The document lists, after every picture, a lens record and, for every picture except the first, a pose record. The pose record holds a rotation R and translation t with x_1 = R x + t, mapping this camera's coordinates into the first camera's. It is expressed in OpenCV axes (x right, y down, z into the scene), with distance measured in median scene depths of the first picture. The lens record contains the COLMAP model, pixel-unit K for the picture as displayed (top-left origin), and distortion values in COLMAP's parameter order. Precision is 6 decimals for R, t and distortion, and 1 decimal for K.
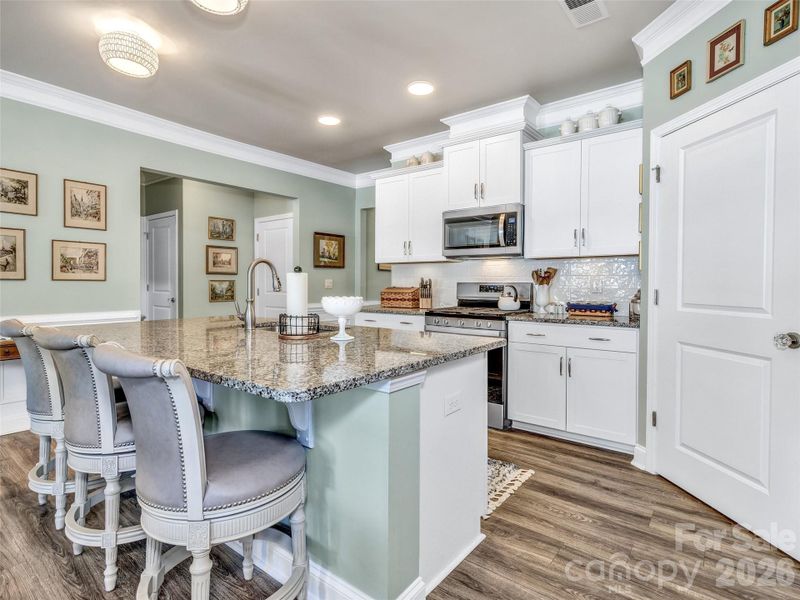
lens RADIAL K [[418.3, 0, 403.2], [0, 418.3, 290.1], [0, 0, 1]] dist [0.000343, 0.000969]
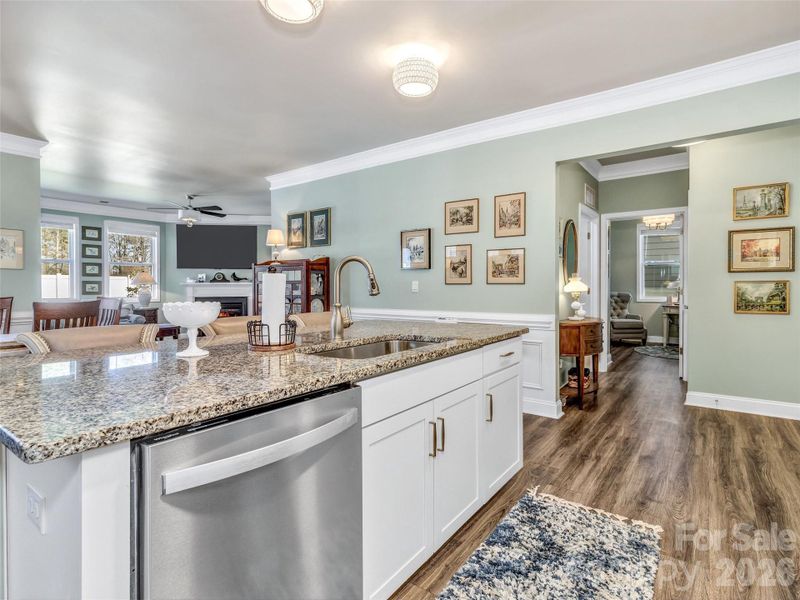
lens RADIAL K [[413.8, 0, 400.7], [0, 413.8, 288.6], [0, 0, 1]] dist [0.000921, 0.000038]
pose [[0.024476, 0.000527, -0.999700, 0.306405], [-0.013022, 0.999915, 0.000208, -0.007154], [0.999616, 0.013013, 0.024480, 0.670634]]
